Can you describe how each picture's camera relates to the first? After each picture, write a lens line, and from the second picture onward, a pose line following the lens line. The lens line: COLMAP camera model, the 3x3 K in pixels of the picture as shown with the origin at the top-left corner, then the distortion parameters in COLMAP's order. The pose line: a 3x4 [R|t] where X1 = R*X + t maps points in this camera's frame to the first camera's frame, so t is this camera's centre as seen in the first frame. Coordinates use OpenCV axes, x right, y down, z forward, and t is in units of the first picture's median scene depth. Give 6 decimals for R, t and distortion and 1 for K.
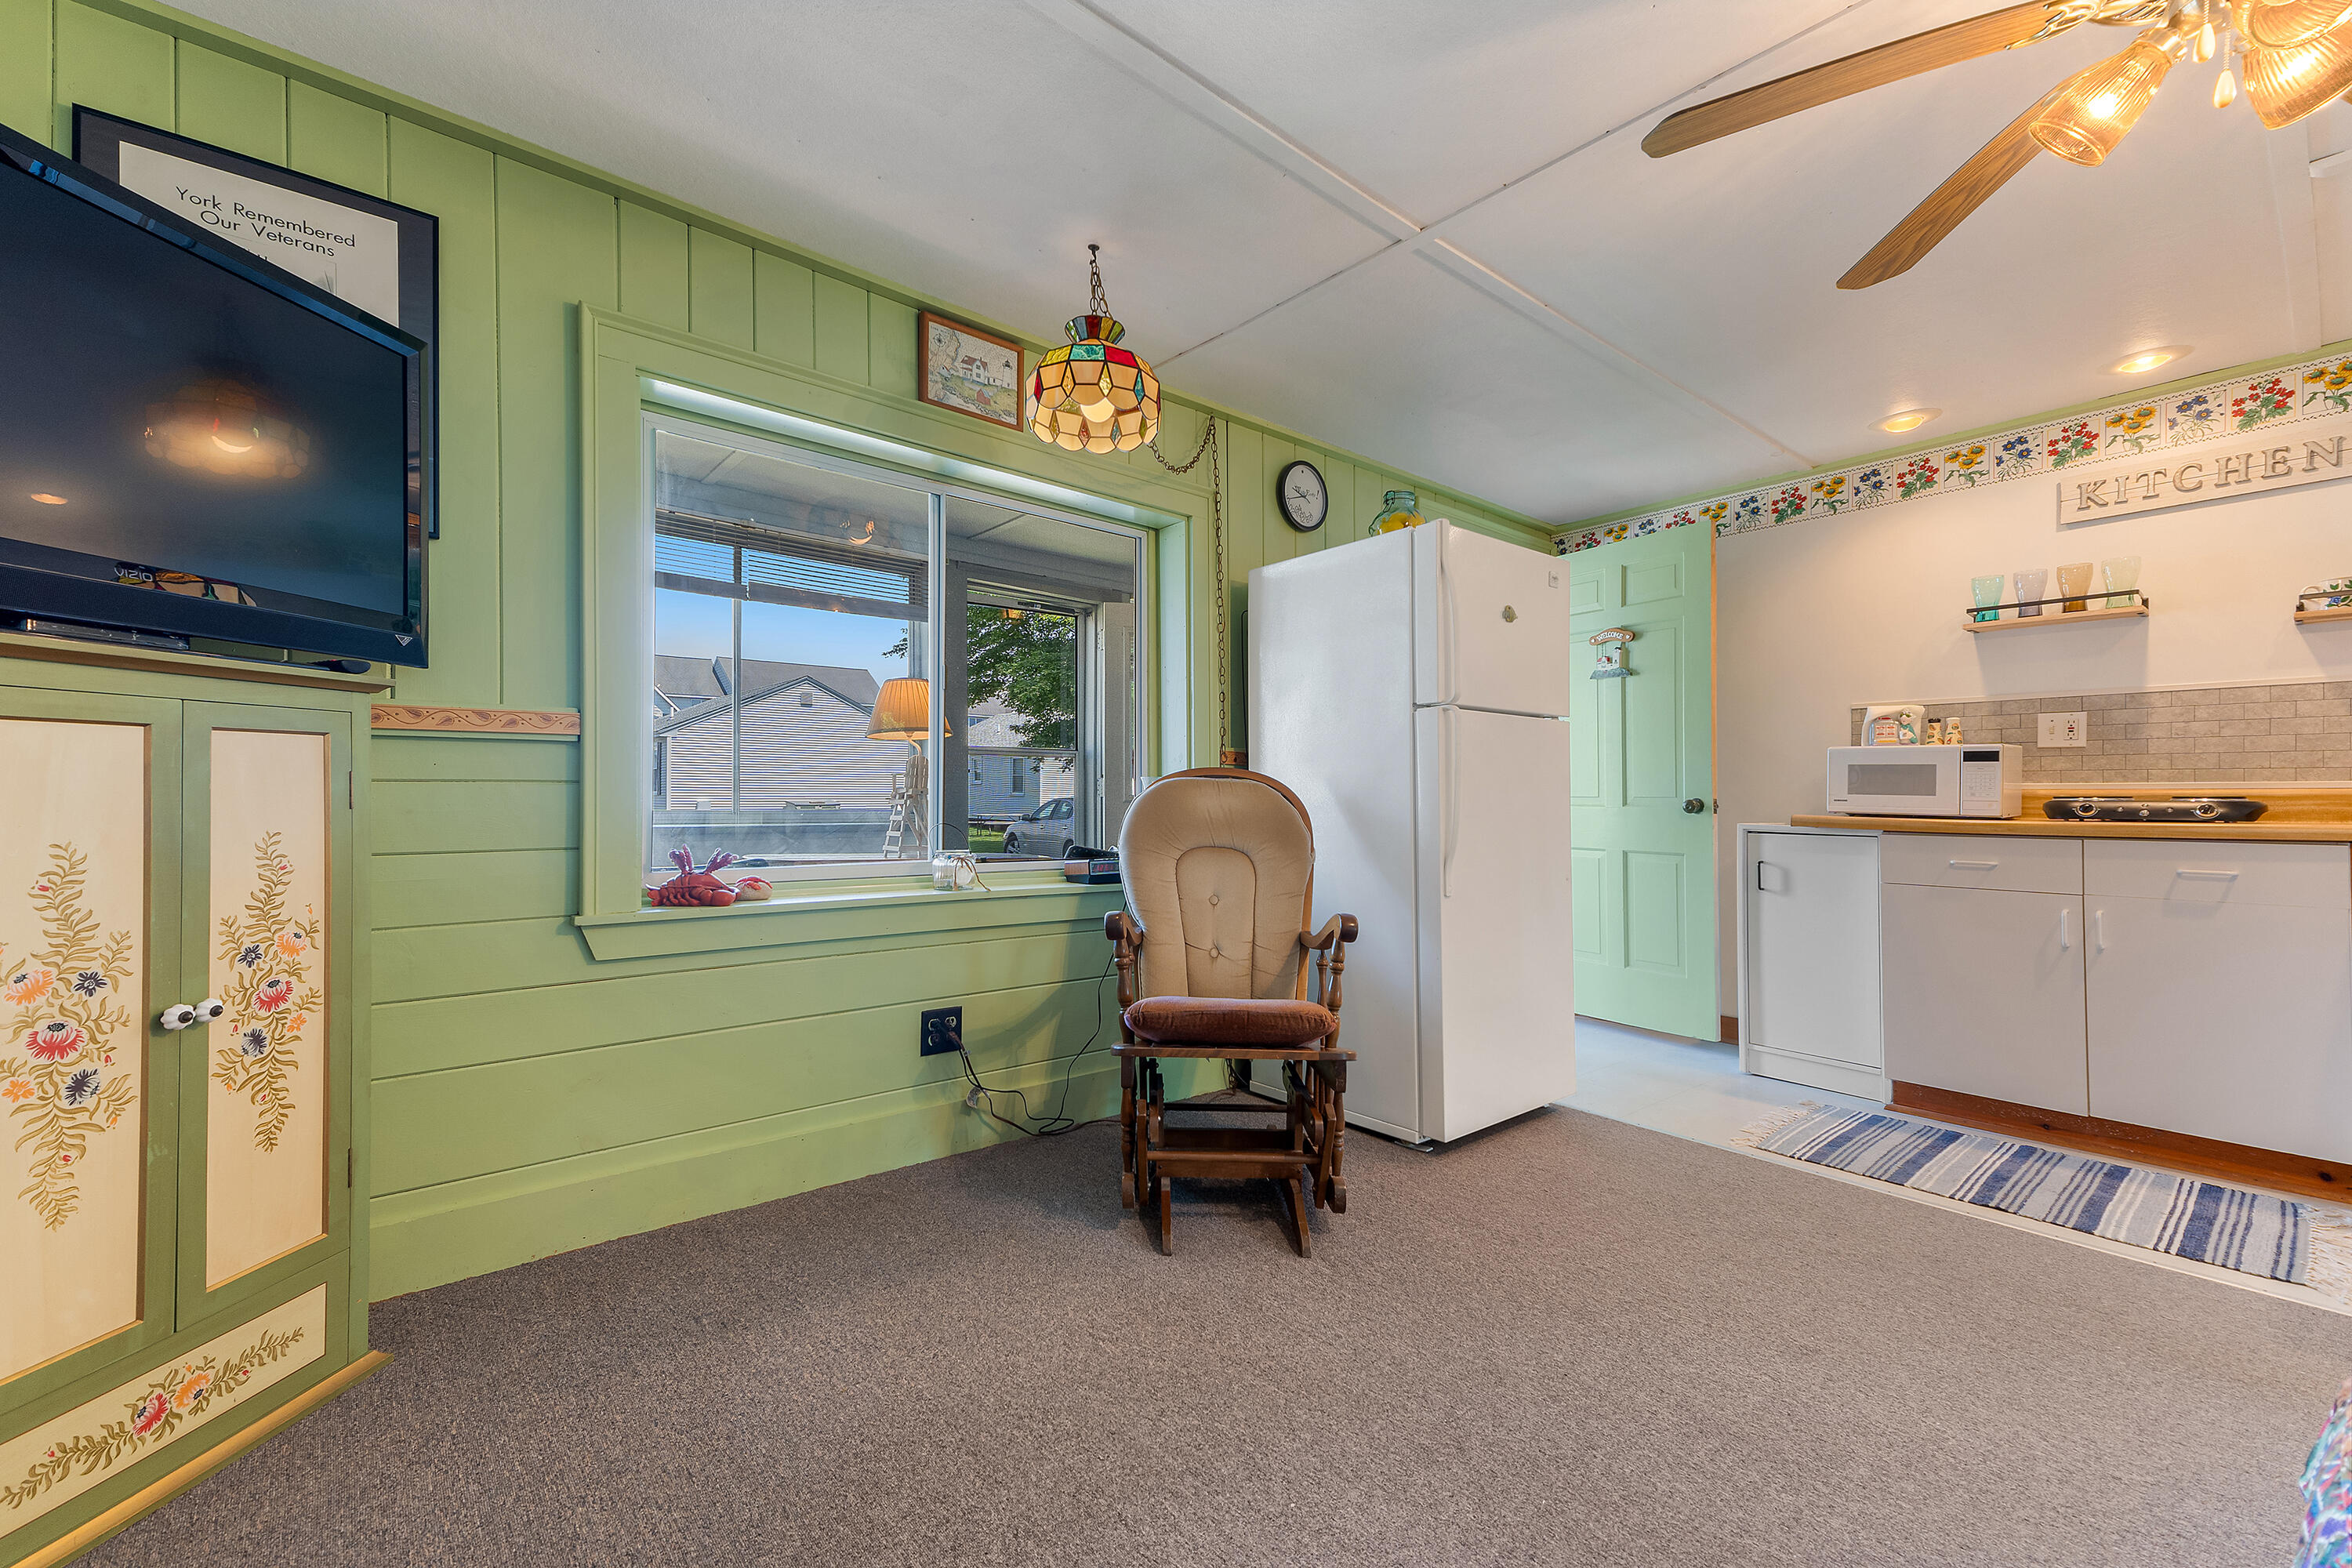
lens RADIAL K [[970.9, 0, 1165.6], [0, 970.9, 788.6], [0, 0, 1]] dist [0.022563, -0.000250]
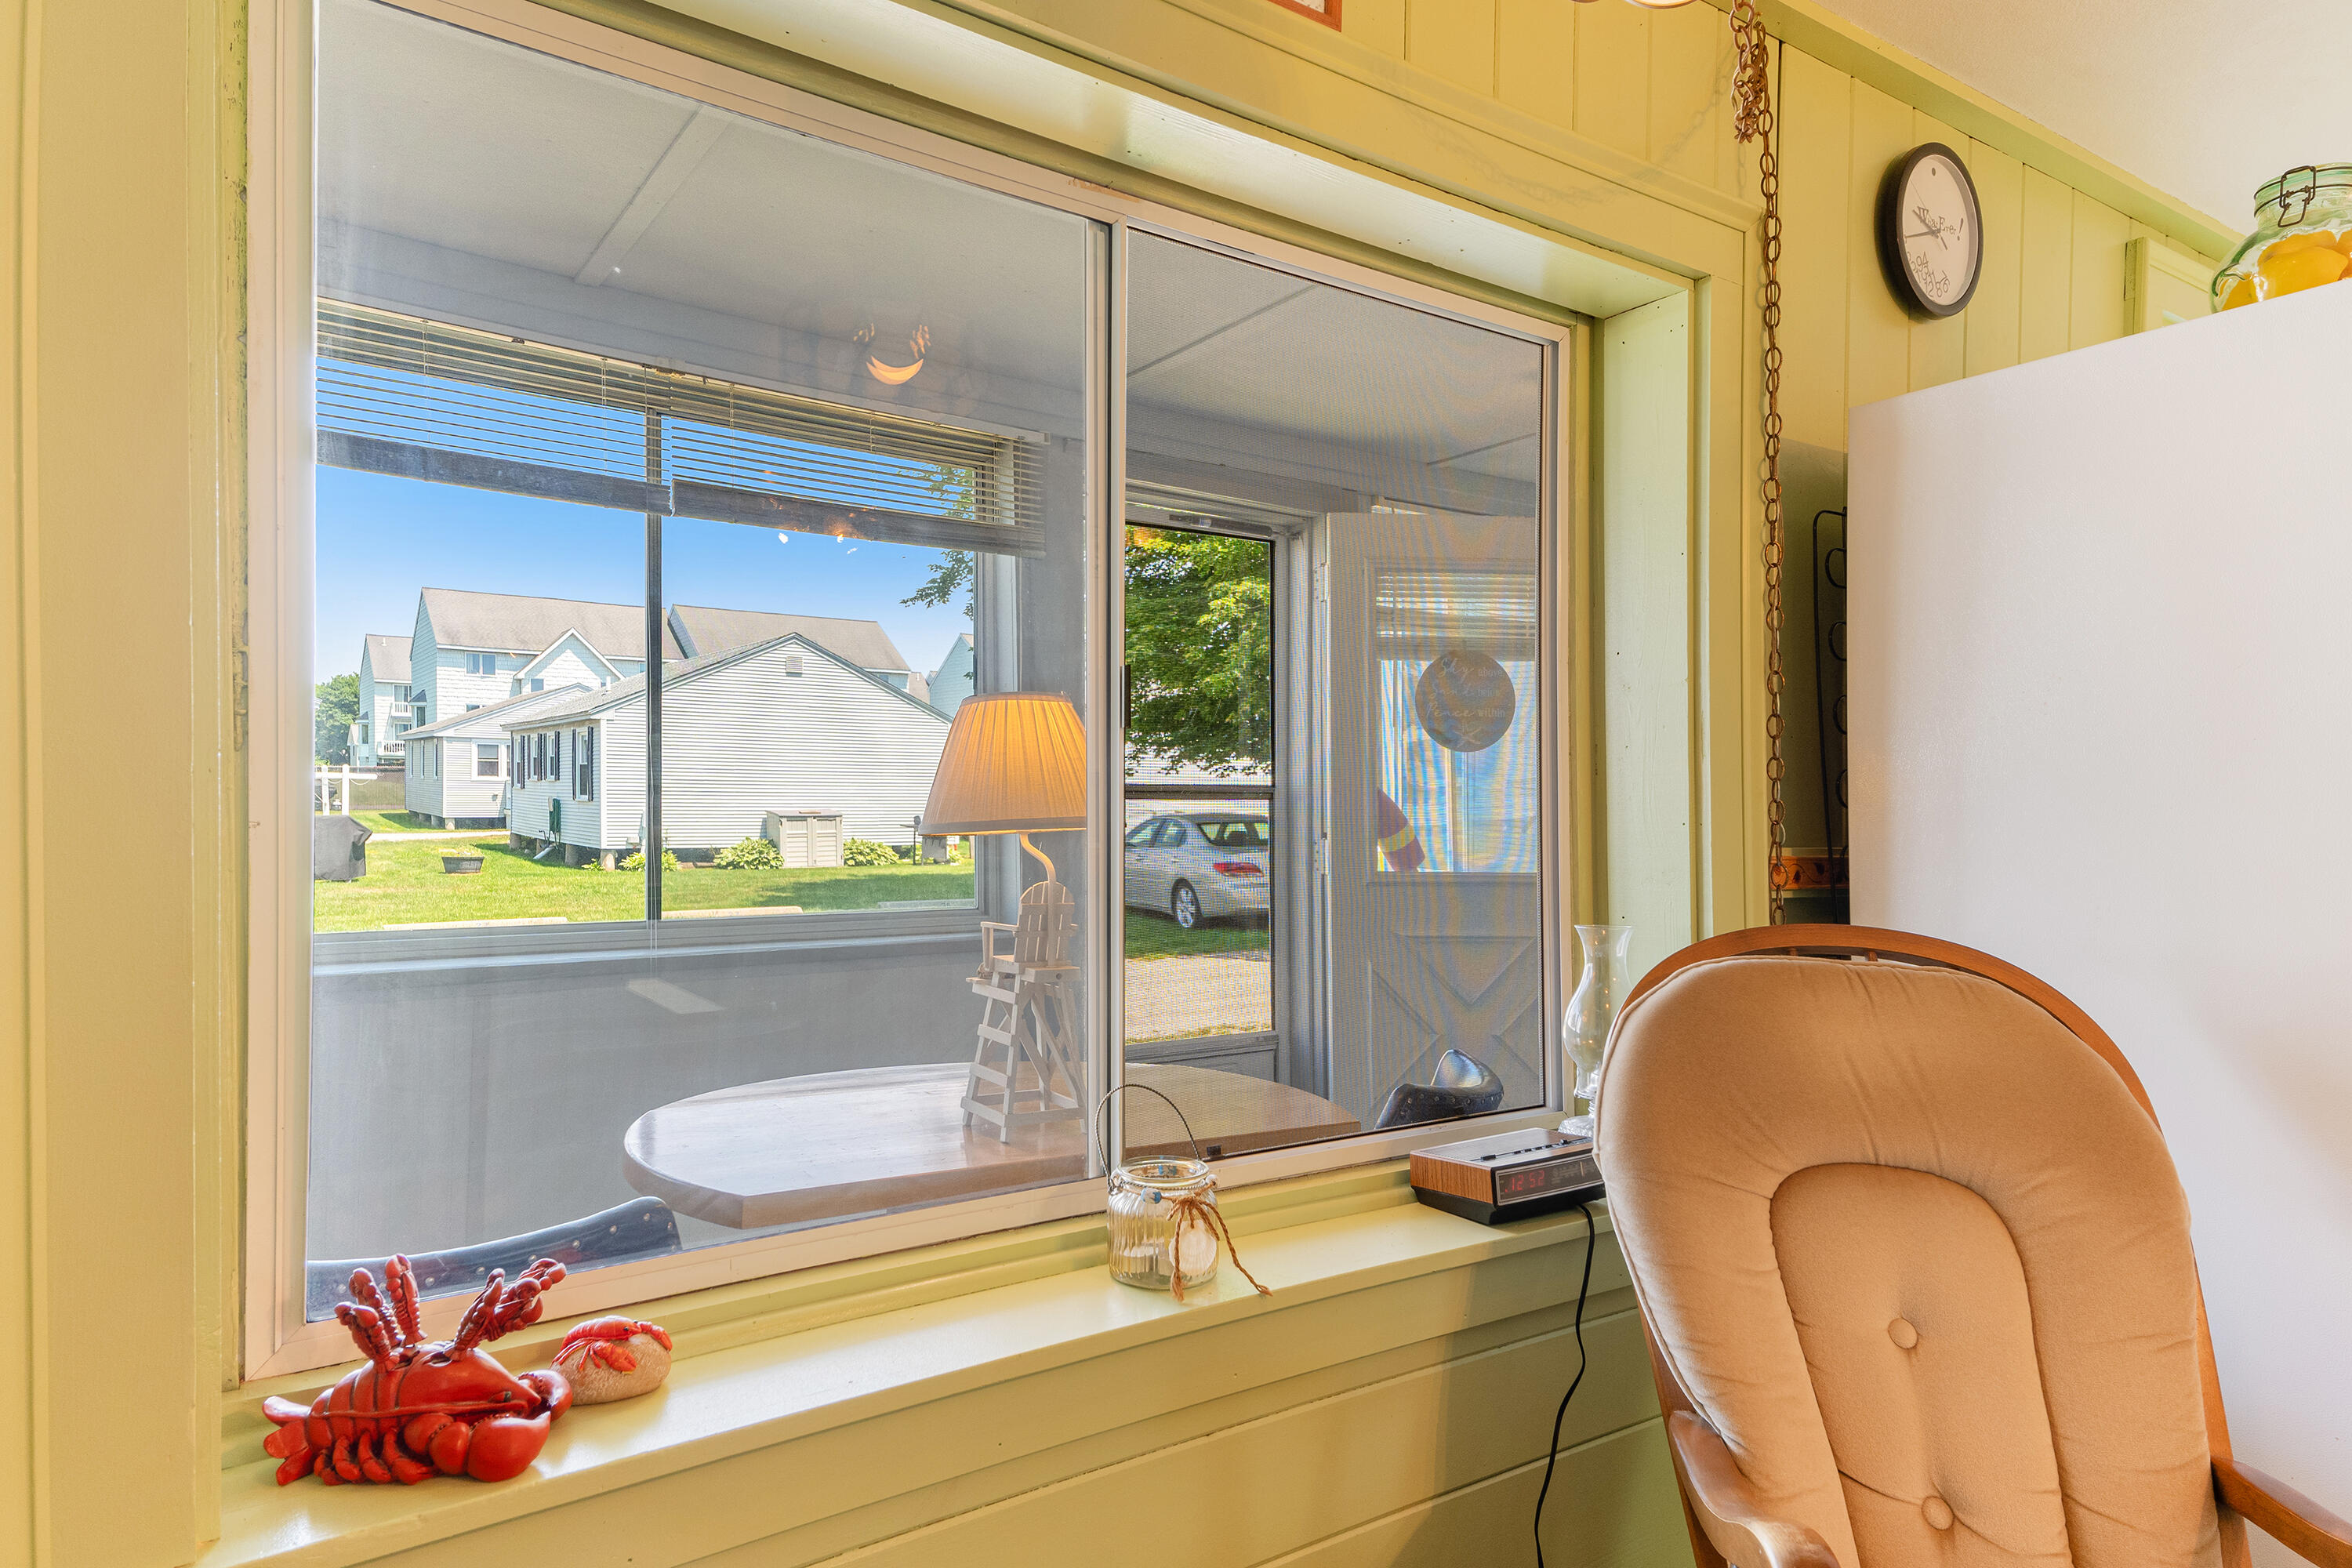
lens RADIAL K [[1367.8, 0, 1176.0], [0, 1367.8, 784.0], [0, 0, 1]] dist [0.063533, -0.000662]
pose [[0.996581, -0.001911, -0.082595, -0.142498], [0.001859, 0.999998, -0.000706, -0.069493], [0.082596, 0.000550, 0.996583, 0.403091]]
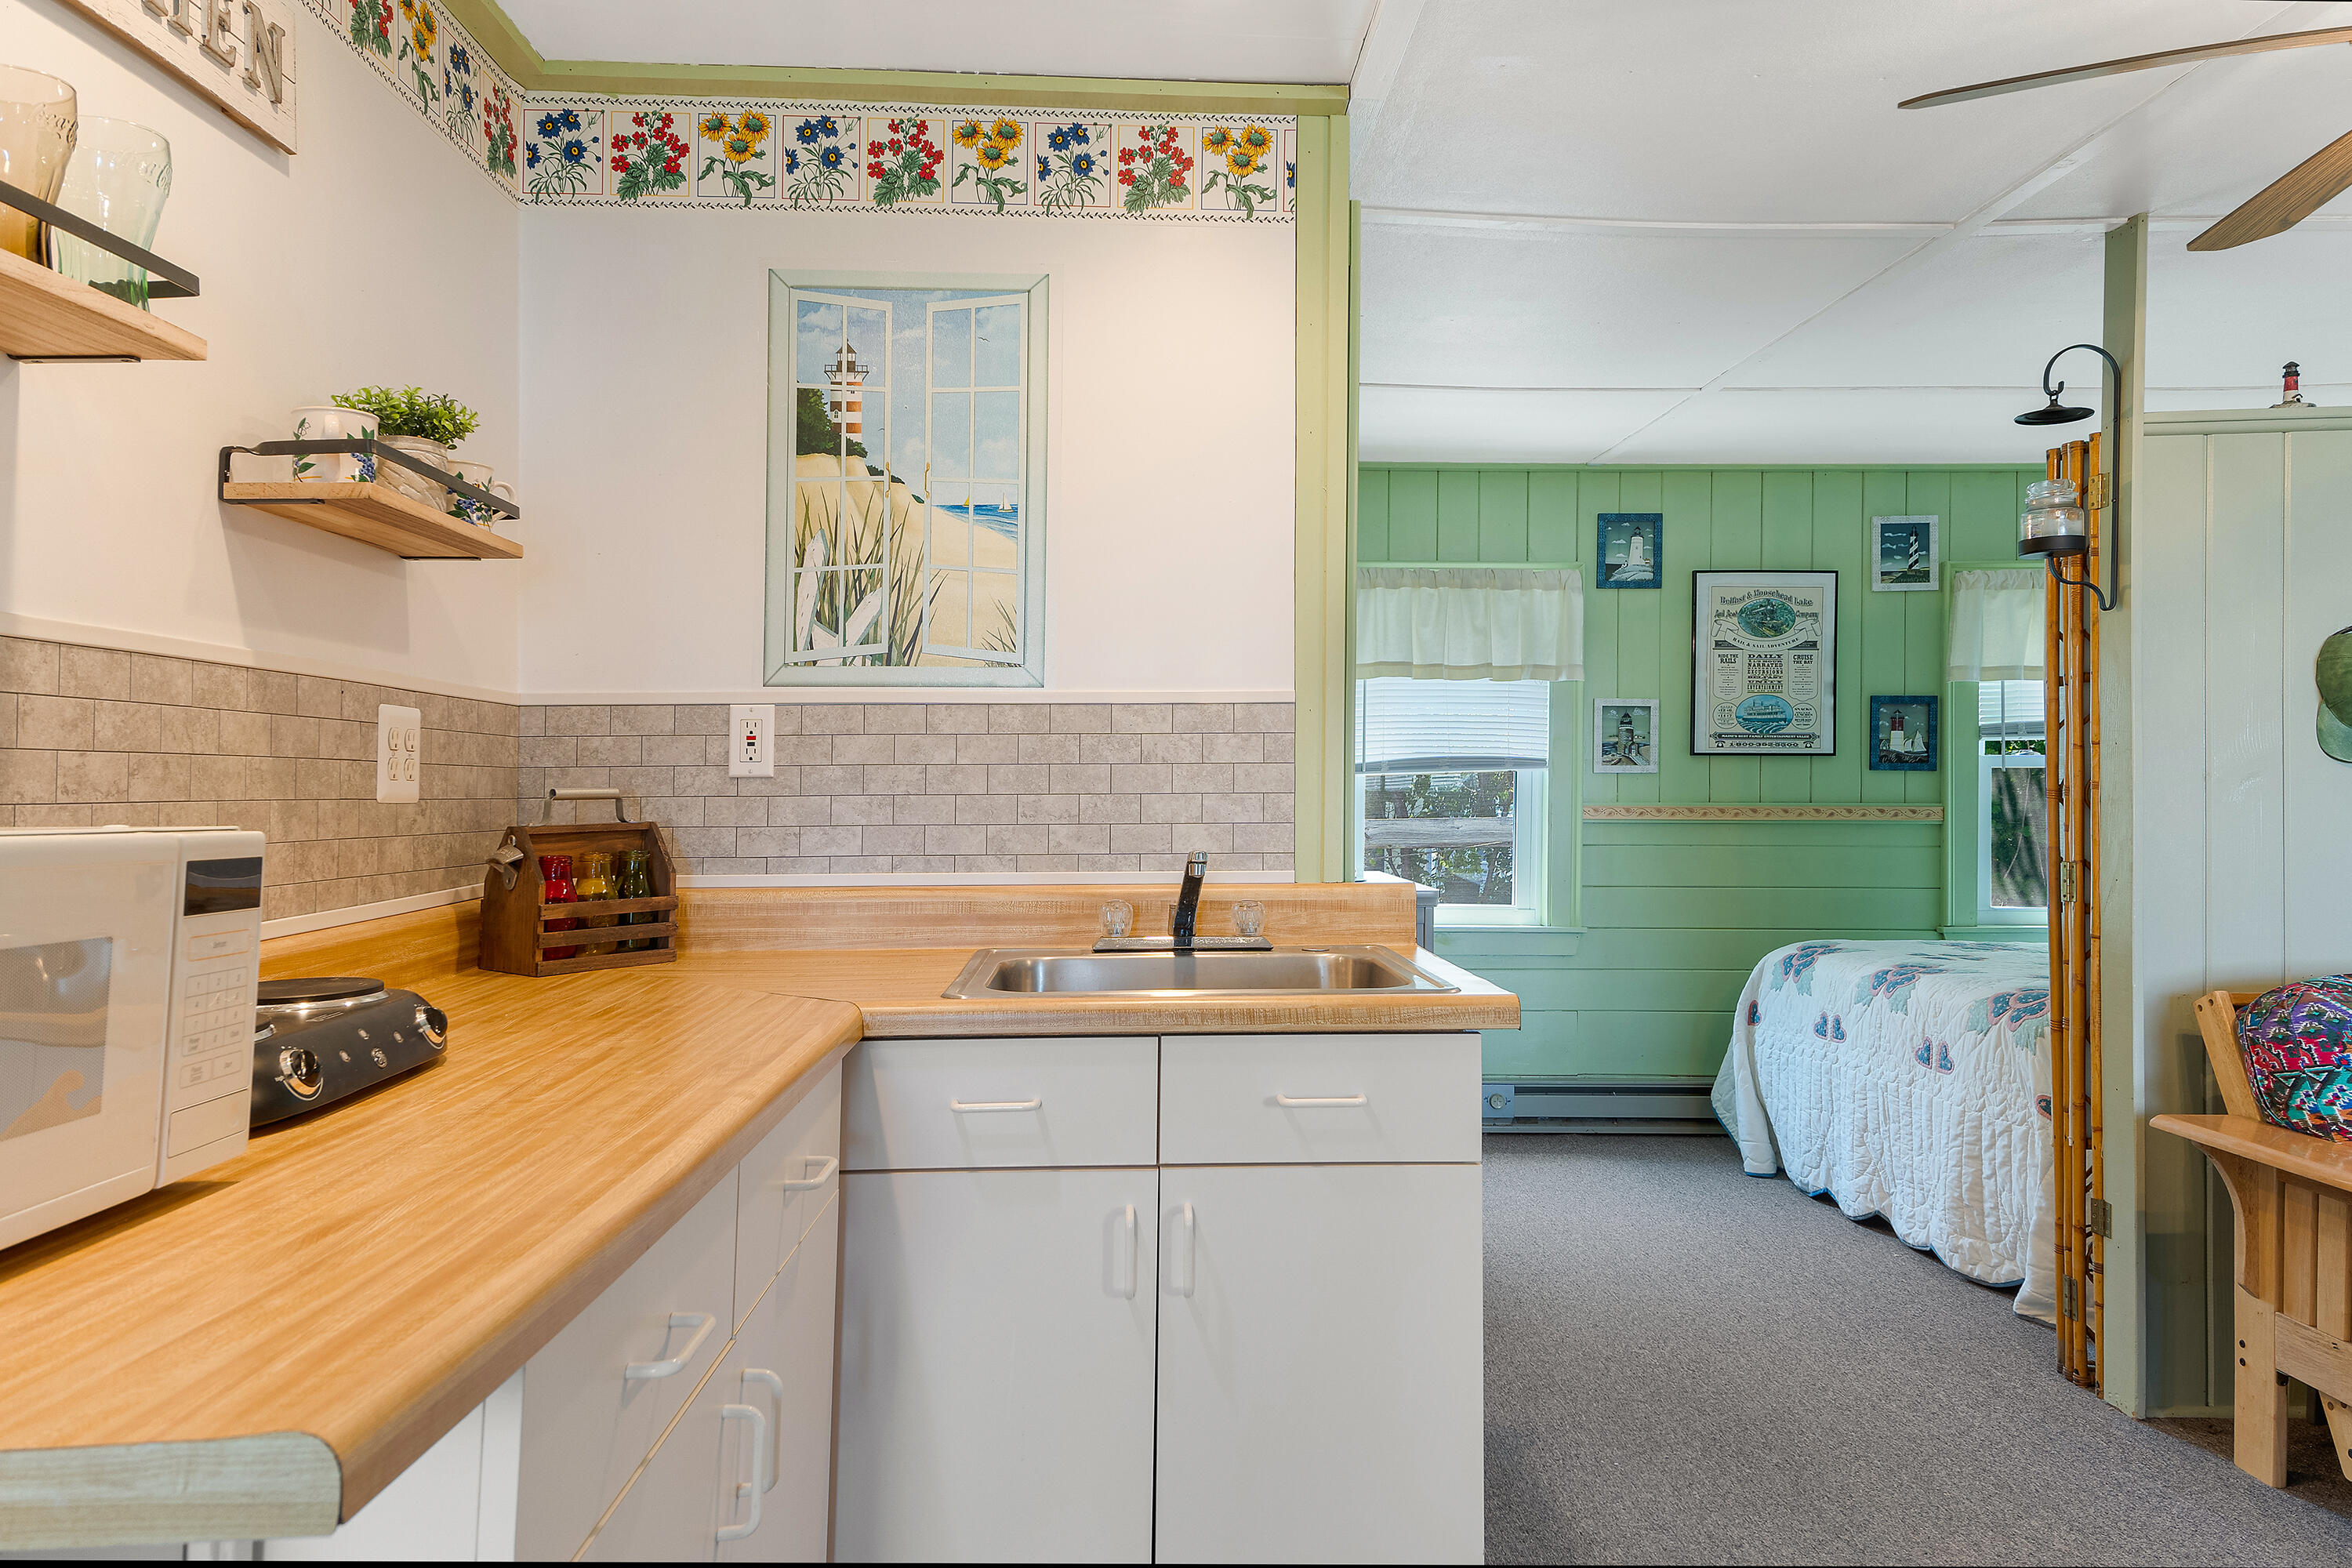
lens RADIAL K [[1499.4, 0, 1183.3], [0, 1499.4, 858.6], [0, 0, 1]] dist [0.039502, -0.001693]
pose [[-0.794786, -0.036314, 0.605803, 0.466103], [-0.007091, 0.998696, 0.050562, -0.057639], [-0.606849, 0.035890, -0.794007, 1.105107]]
